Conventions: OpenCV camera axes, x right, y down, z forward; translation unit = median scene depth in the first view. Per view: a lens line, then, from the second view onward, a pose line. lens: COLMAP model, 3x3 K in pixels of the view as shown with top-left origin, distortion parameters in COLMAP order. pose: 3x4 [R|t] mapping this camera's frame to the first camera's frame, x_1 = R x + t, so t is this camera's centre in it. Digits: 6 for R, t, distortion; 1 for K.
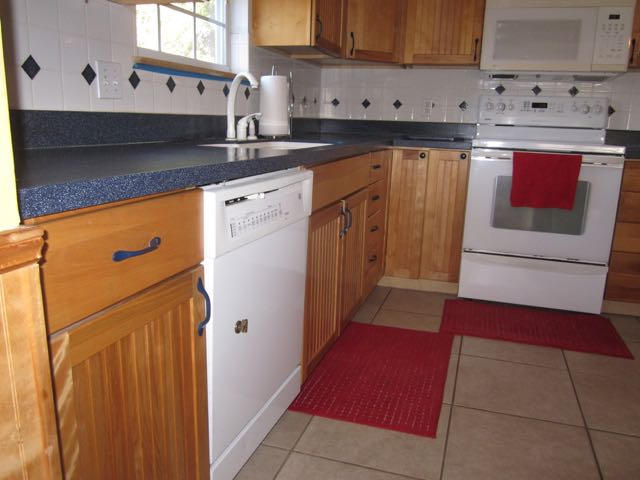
lens RADIAL K [[529.6, 0, 318.3], [0, 529.6, 238.5], [0, 0, 1]] dist [-0.043715, 0.010730]
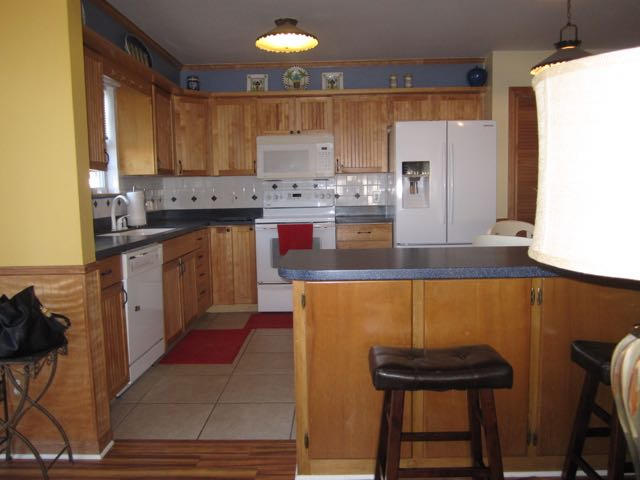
lens RADIAL K [[529.6, 0, 320.1], [0, 529.6, 241.9], [0, 0, 1]] dist [-0.043715, 0.010730]
pose [[0.957699, -0.079132, 0.276679, 0.007464], [0.112247, 0.988015, -0.105956, 0.101328], [-0.264978, 0.132531, 0.955103, -0.755273]]
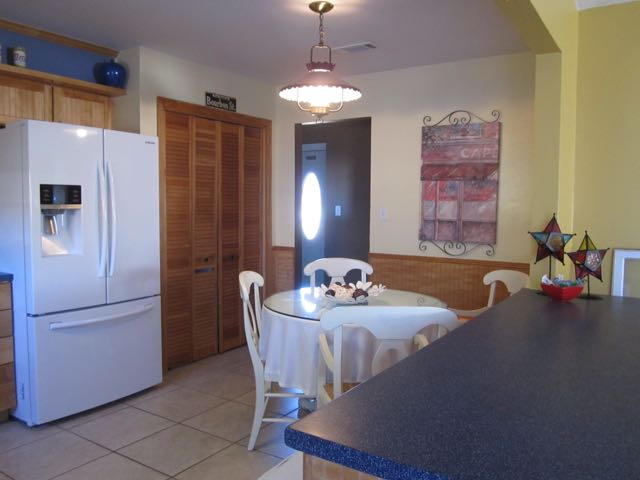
lens RADIAL K [[529.6, 0, 323.4], [0, 529.6, 241.5], [0, 0, 1]] dist [-0.043715, 0.010730]
pose [[0.267672, -0.099075, 0.958403, -0.121123], [0.210070, 0.976771, 0.042303, -0.119255], [-0.940331, 0.190009, 0.282267, -0.035203]]
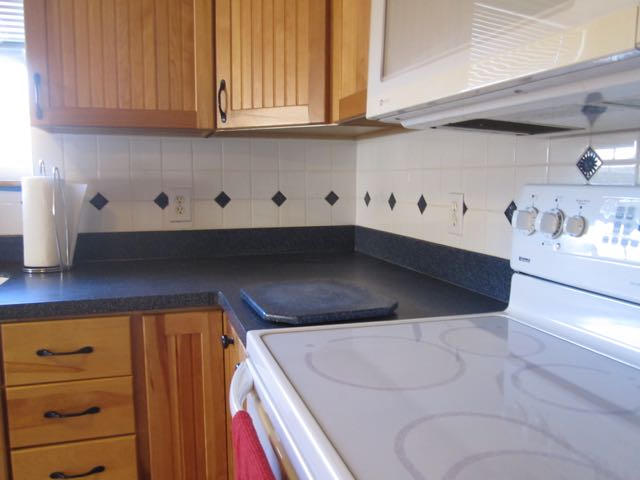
lens RADIAL K [[529.6, 0, 324.1], [0, 529.6, 241.7], [0, 0, 1]] dist [-0.043715, 0.010730]
pose [[0.589403, 0.064933, -0.805226, 0.614924], [-0.162833, 0.985855, -0.039690, -0.248046], [0.791258, 0.154511, 0.591639, 0.864906]]
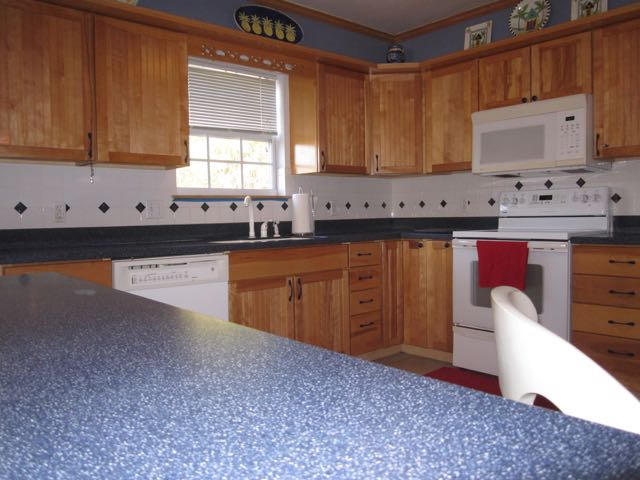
lens RADIAL K [[529.6, 0, 316.3], [0, 529.6, 240.3], [0, 0, 1]] dist [-0.043715, 0.010730]
pose [[0.853868, -0.023642, -0.519953, 0.682977], [-0.067685, 0.985442, -0.155958, 0.045048], [0.516071, 0.168361, 0.839837, -0.185740]]
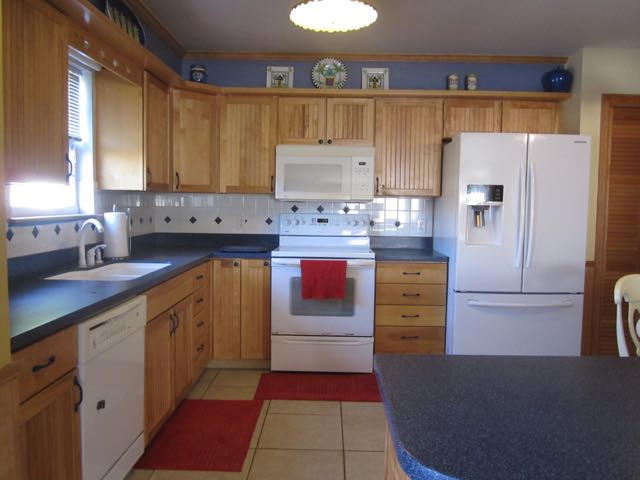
lens RADIAL K [[529.6, 0, 318.9], [0, 529.6, 240.9], [0, 0, 1]] dist [-0.043715, 0.010730]
pose [[0.957755, -0.039178, 0.284904, 0.023589], [0.079290, 0.988253, -0.130648, -0.028203], [-0.276439, 0.147719, 0.949611, -0.341655]]
